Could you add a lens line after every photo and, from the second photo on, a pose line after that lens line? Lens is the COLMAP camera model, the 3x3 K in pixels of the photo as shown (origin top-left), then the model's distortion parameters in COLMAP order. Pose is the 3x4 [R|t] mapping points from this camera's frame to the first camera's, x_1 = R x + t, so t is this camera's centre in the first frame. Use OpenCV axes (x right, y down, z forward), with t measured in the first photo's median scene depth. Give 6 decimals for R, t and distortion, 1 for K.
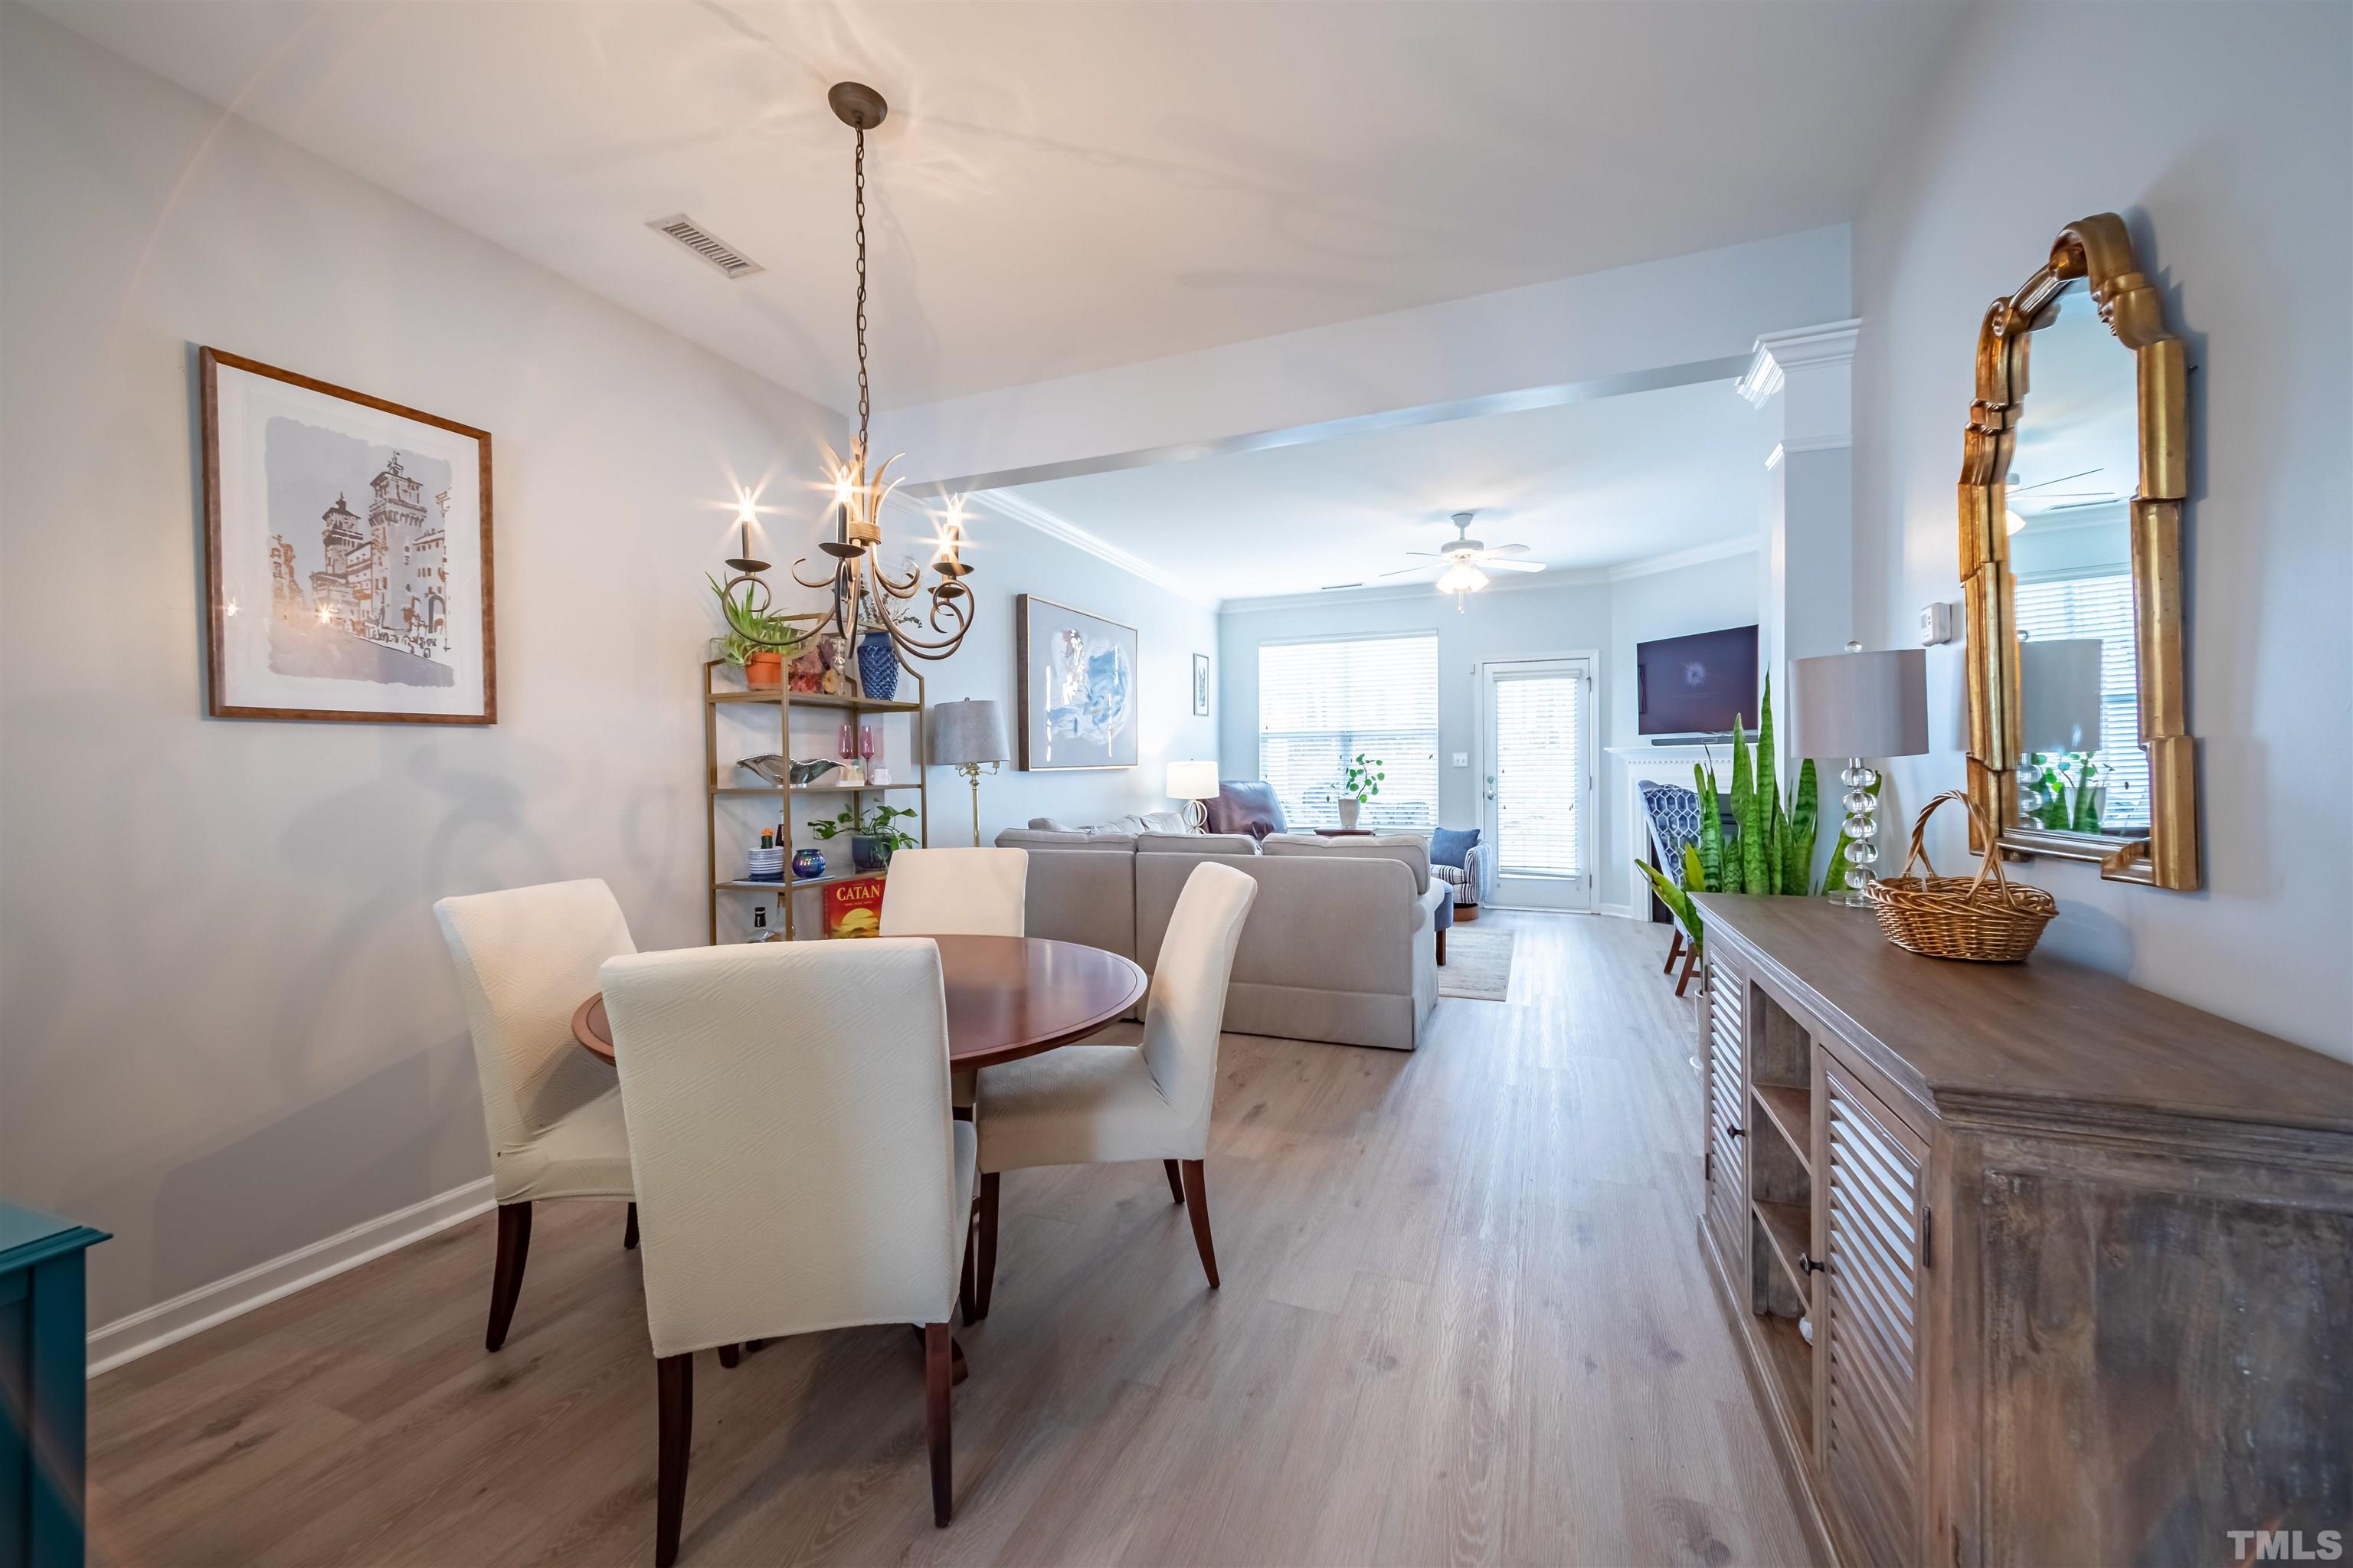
lens RADIAL K [[913.4, 0, 1164.6], [0, 913.4, 778.7], [0, 0, 1]] dist [-0.002820, 0.003247]
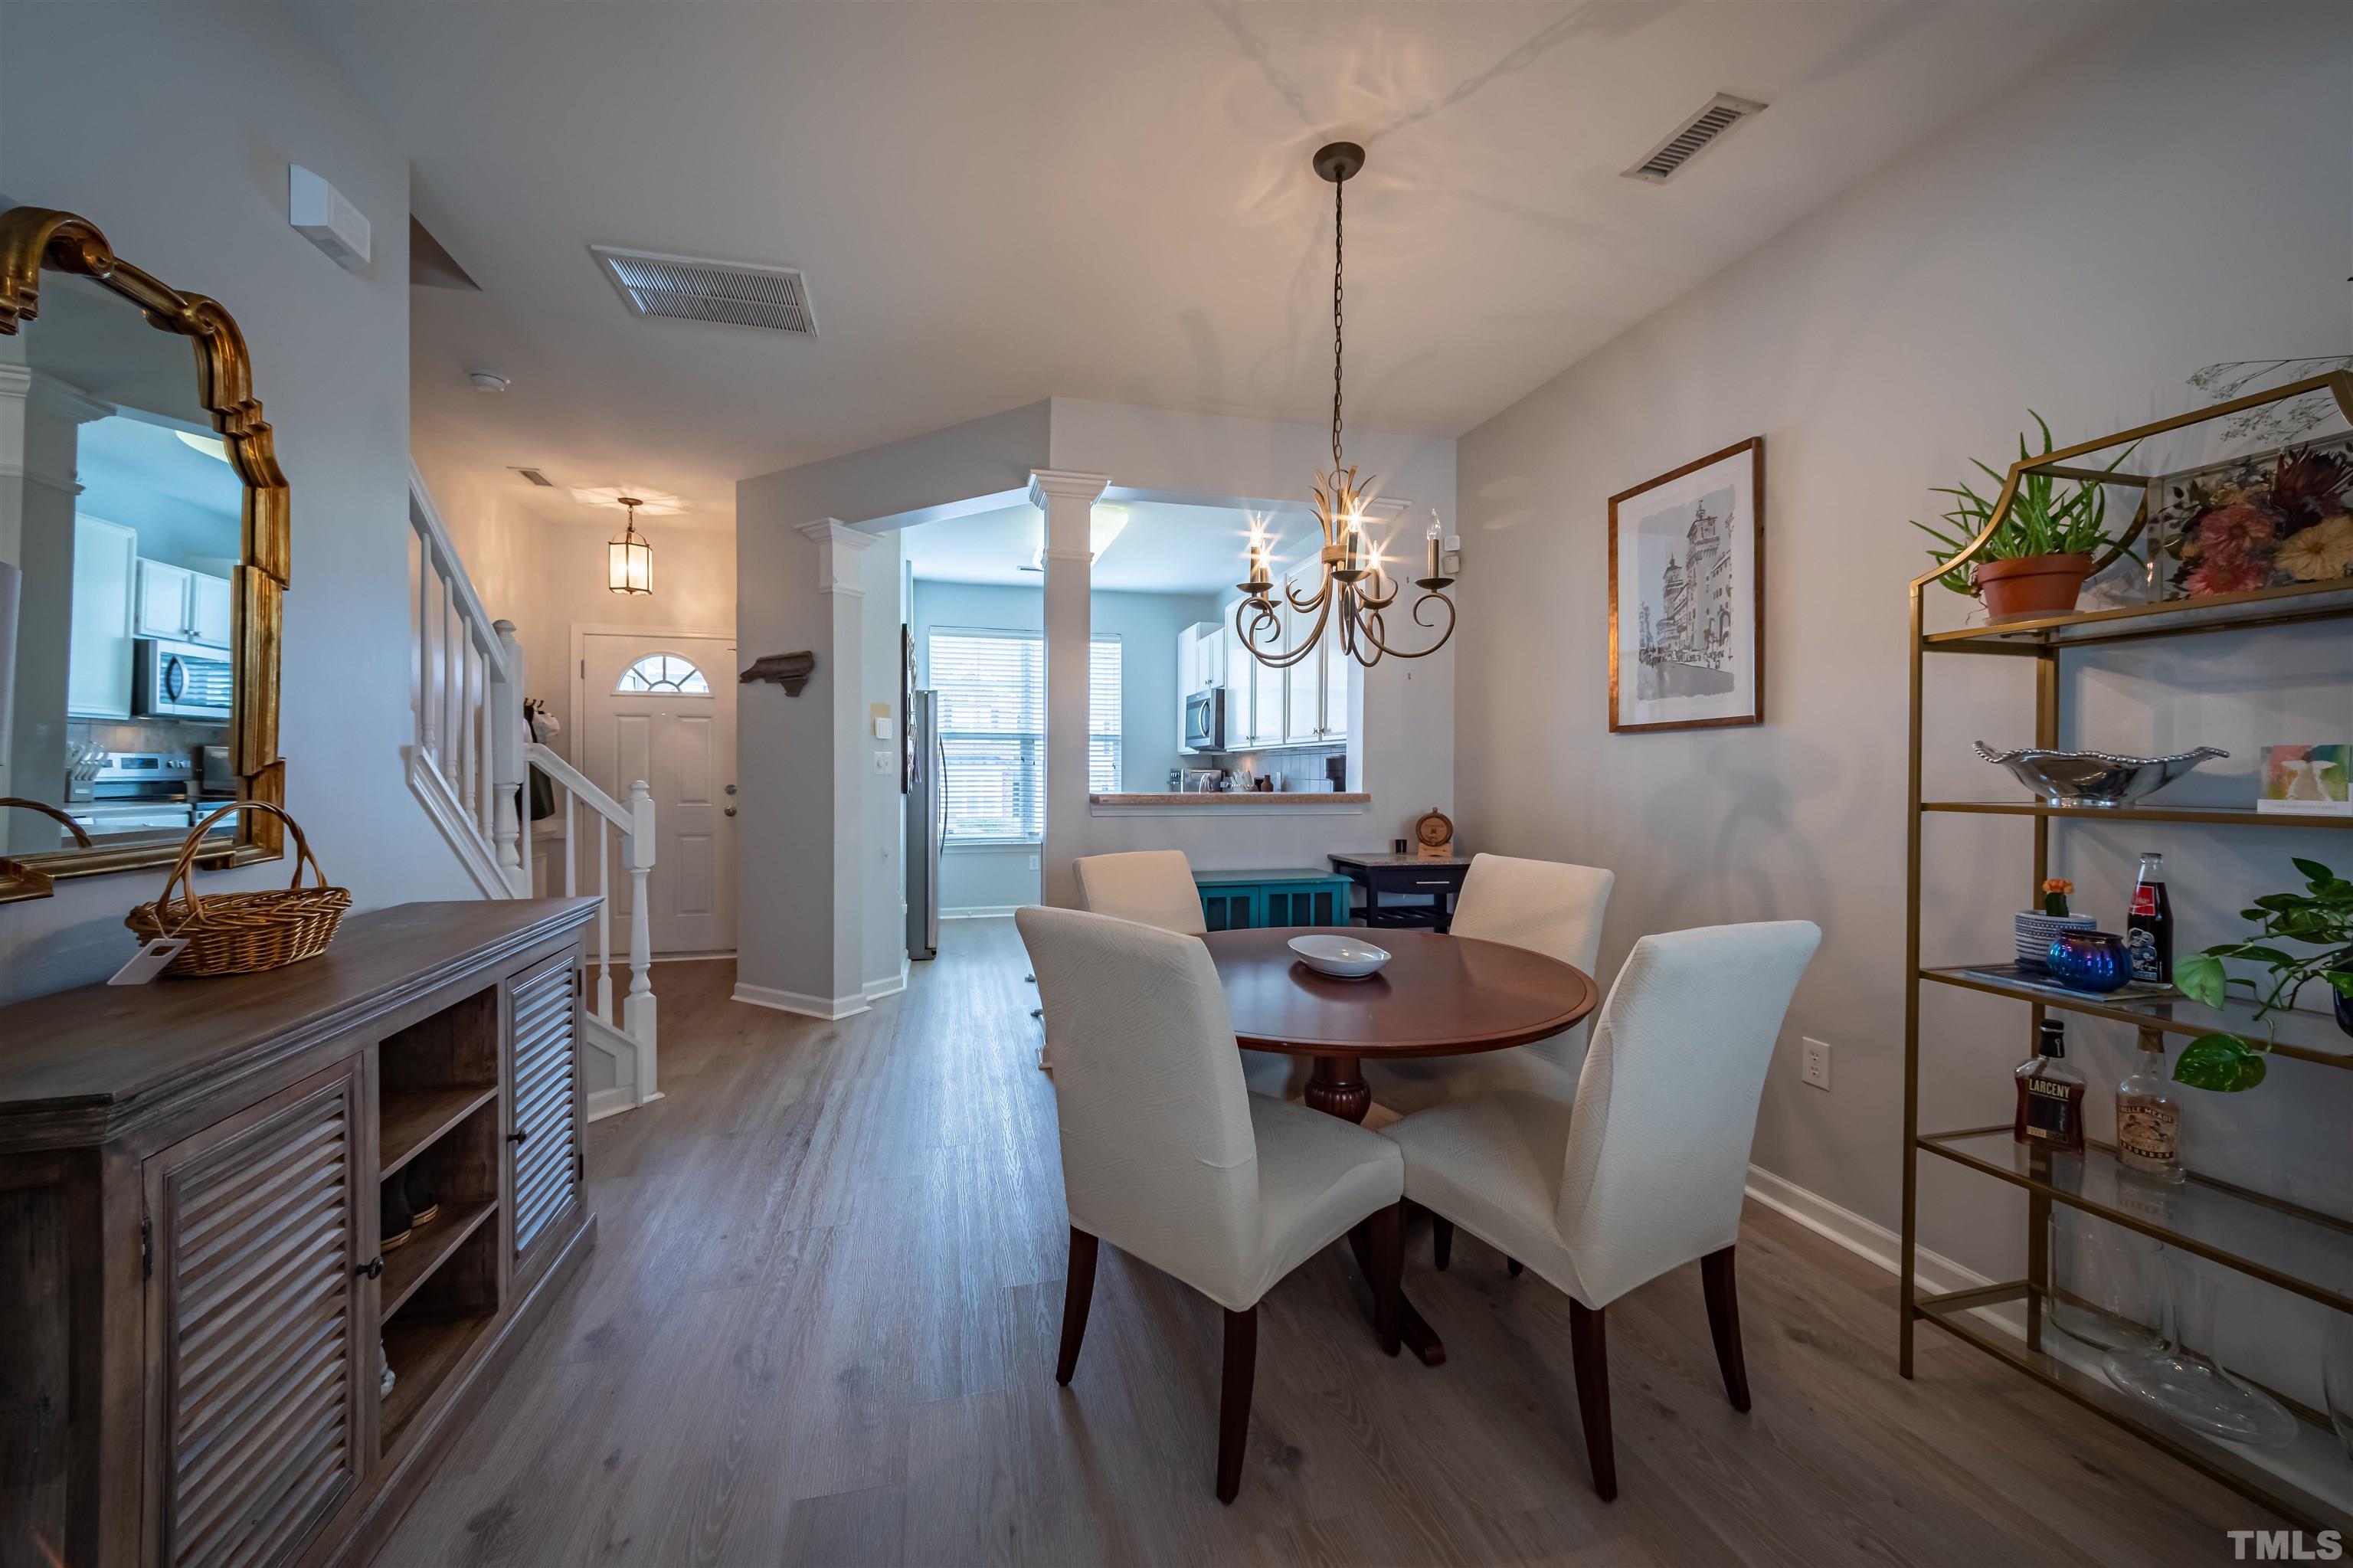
lens RADIAL K [[913.4, 0, 1161.0], [0, 913.4, 777.2], [0, 0, 1]] dist [-0.002820, 0.003247]
pose [[-0.810953, 0.002525, -0.585106, 0.407547], [-0.013149, 0.999660, 0.022537, -0.015030], [0.584964, 0.025970, -0.810644, 1.505975]]
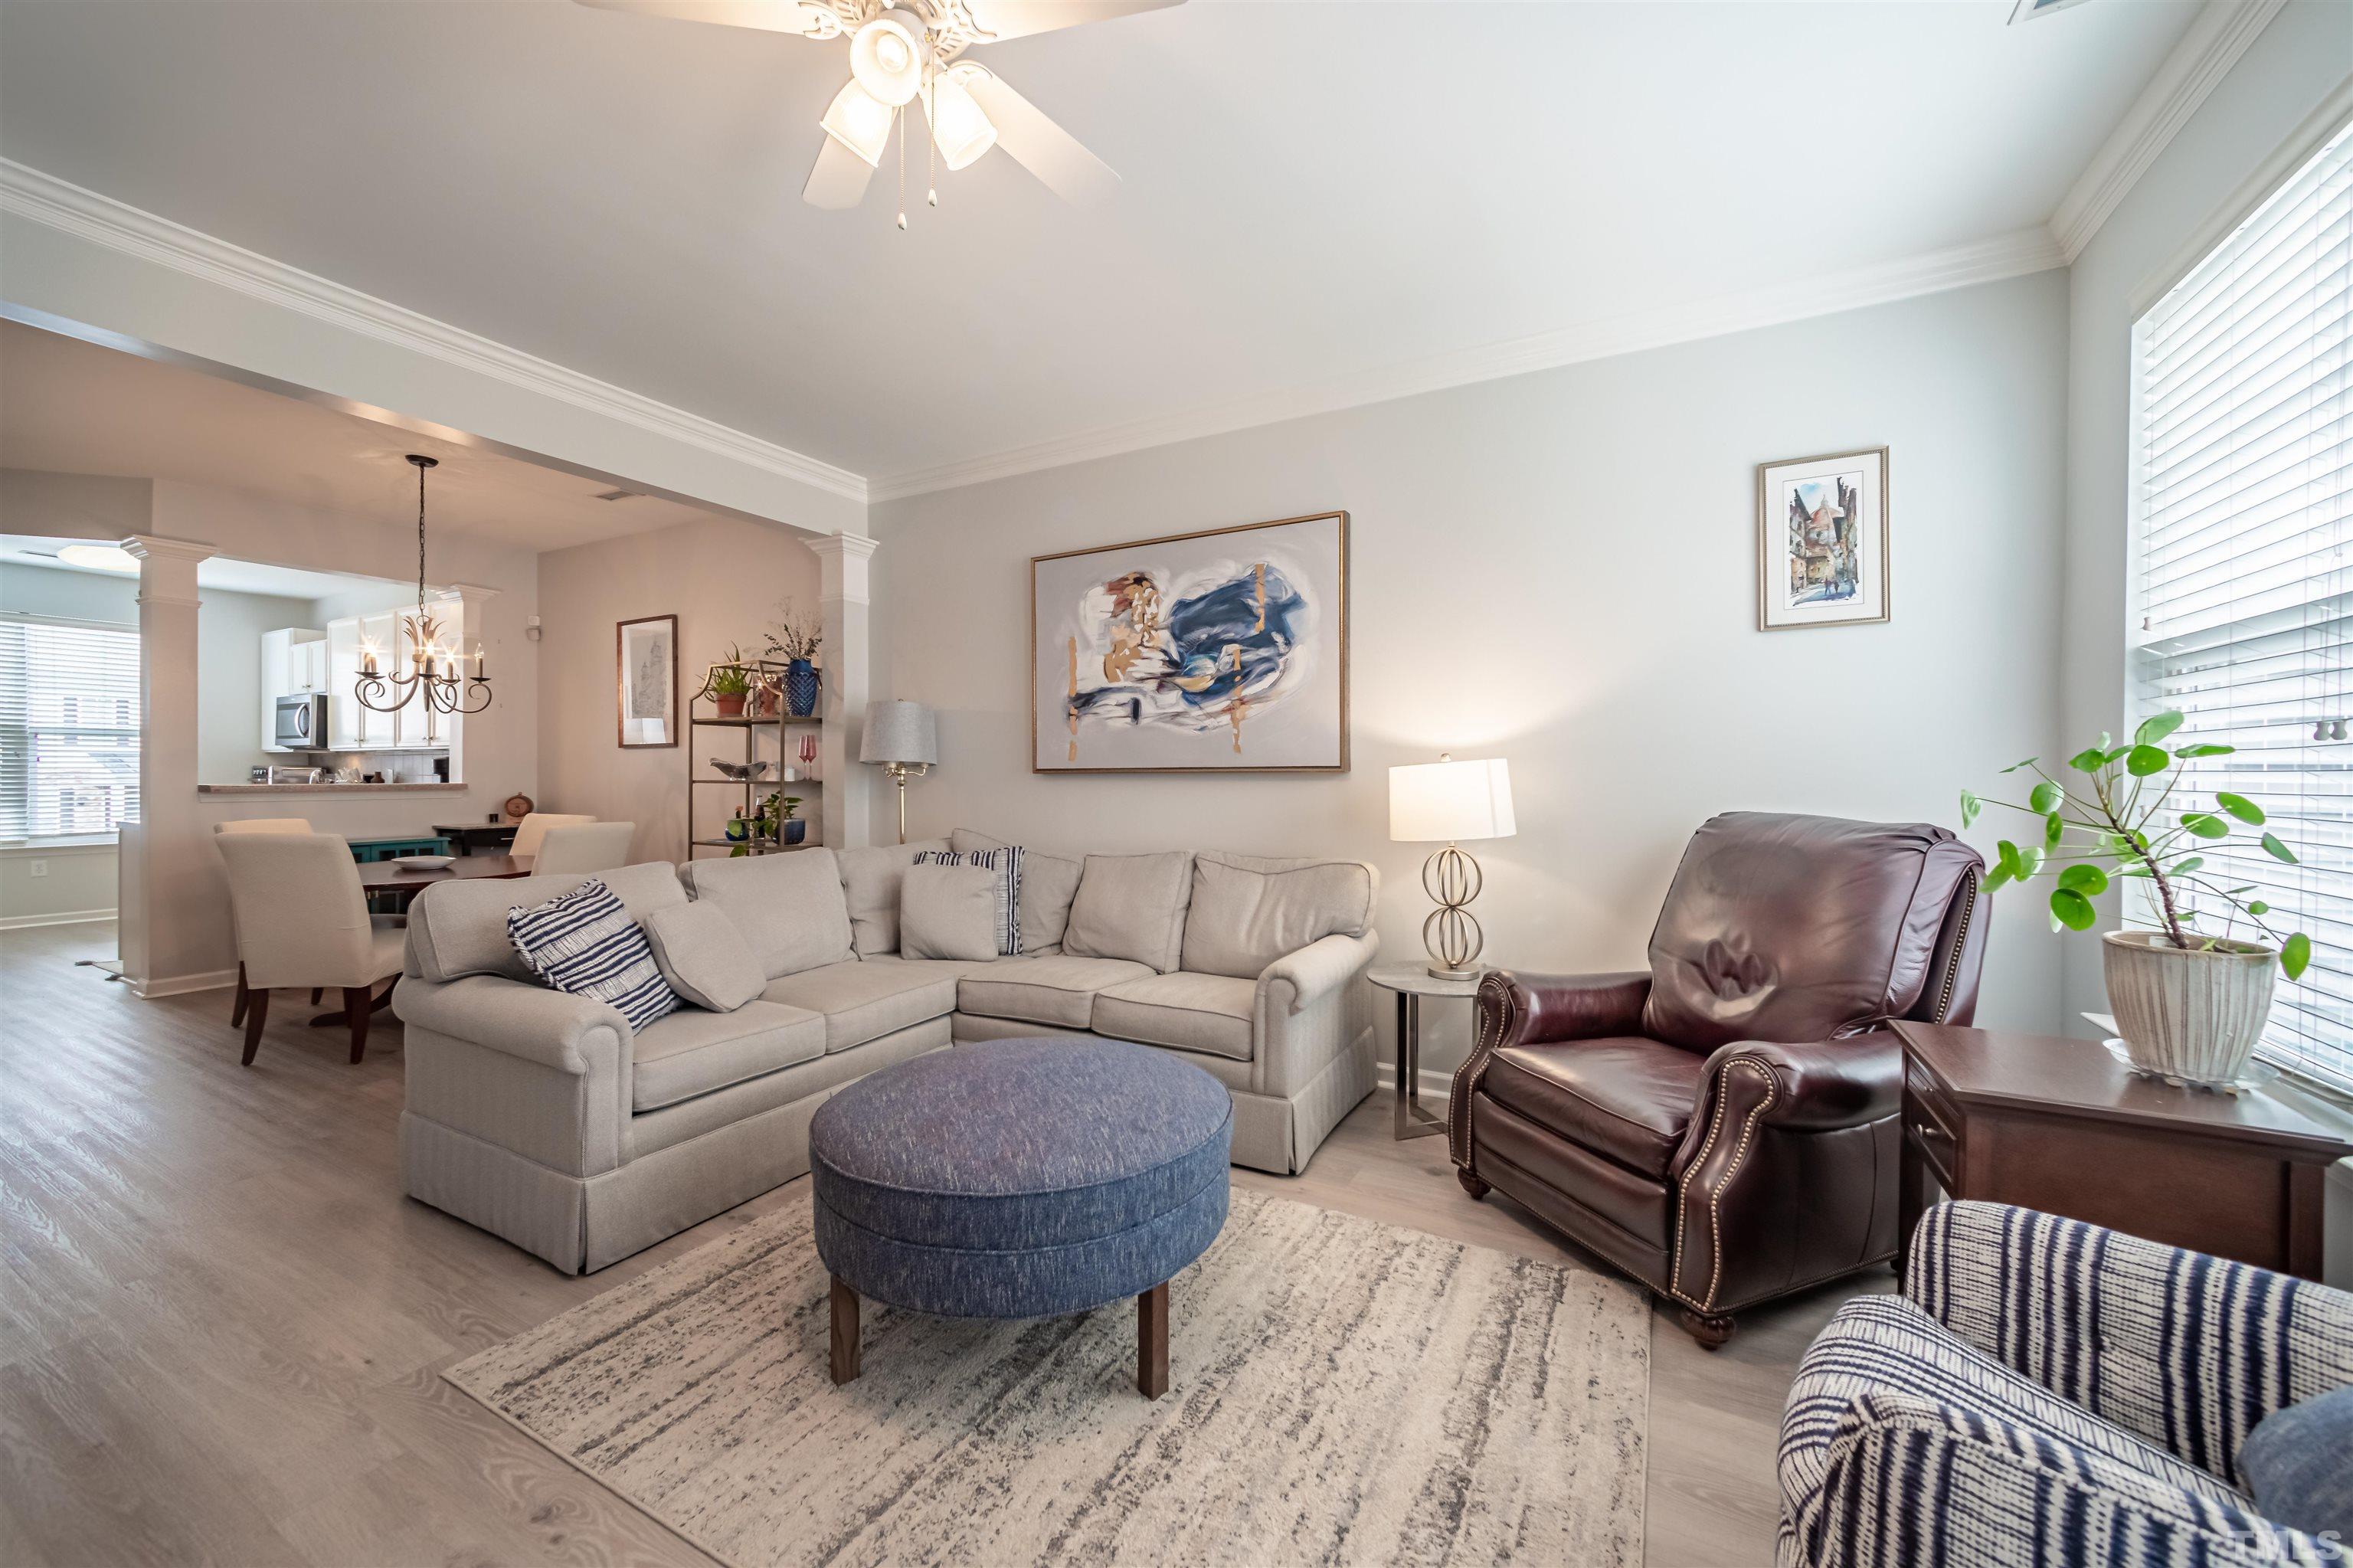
lens RADIAL K [[913.4, 0, 1170.9], [0, 913.4, 774.3], [0, 0, 1]] dist [-0.002820, 0.003247]
pose [[-0.116196, 0.003892, -0.993219, 1.366608], [-0.020890, 0.999762, 0.006362, -0.032490], [0.993007, 0.021487, -0.116087, 2.563582]]
